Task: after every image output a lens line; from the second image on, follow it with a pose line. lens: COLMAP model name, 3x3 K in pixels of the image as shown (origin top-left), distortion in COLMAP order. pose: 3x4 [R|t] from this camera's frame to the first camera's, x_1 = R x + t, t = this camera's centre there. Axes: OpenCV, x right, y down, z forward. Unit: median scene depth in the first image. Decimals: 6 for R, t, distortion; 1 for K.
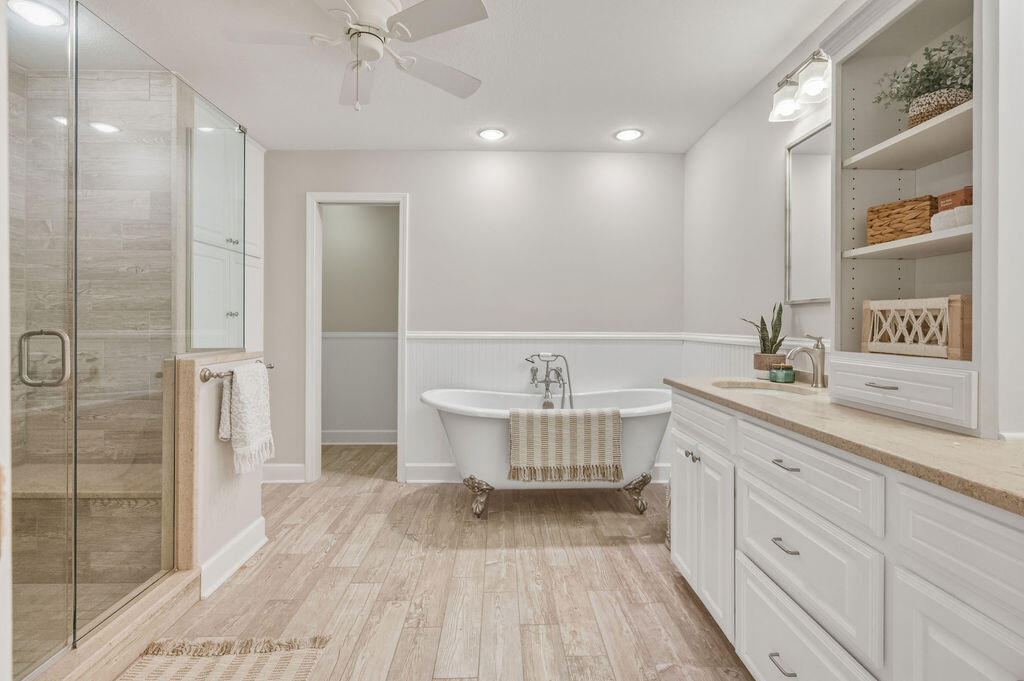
lens RADIAL K [[466.0, 0, 517.6], [0, 466.0, 320.7], [0, 0, 1]] dist [0.000549, 0.000014]
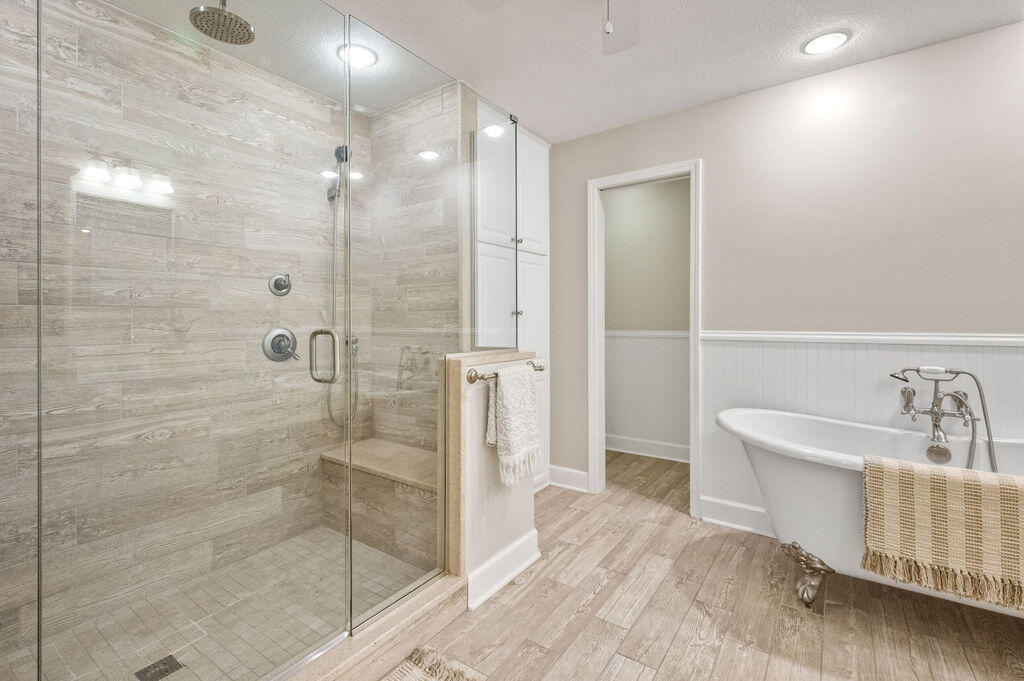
lens RADIAL K [[466.0, 0, 517.6], [0, 466.0, 320.7], [0, 0, 1]] dist [0.000549, 0.000014]
pose [[0.802187, -0.006026, -0.597042, -0.017162], [0.009262, 0.999954, 0.002351, 0.000867], [0.597001, -0.007416, 0.802207, 0.242517]]
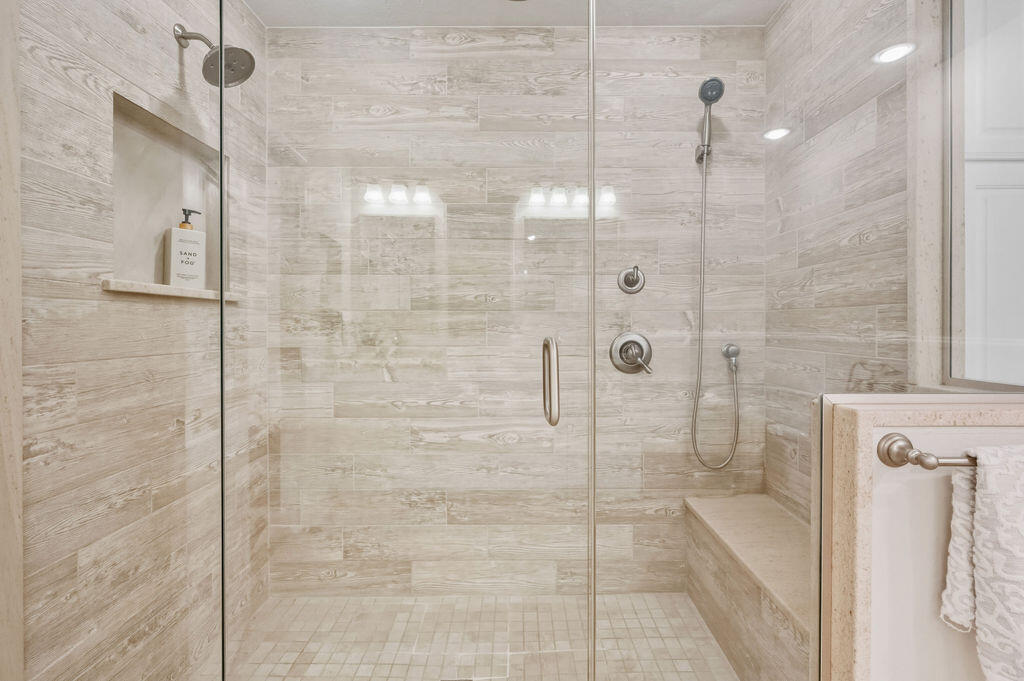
lens RADIAL K [[463.9, 0, 516.7], [0, 463.9, 326.8], [0, 0, 1]] dist [0.000502, 0.000015]
pose [[-0.032272, 0.000666, -0.999479, -0.201939], [0.005762, 0.999983, 0.000480, 0.002221], [0.999463, -0.005743, -0.032275, 0.569261]]
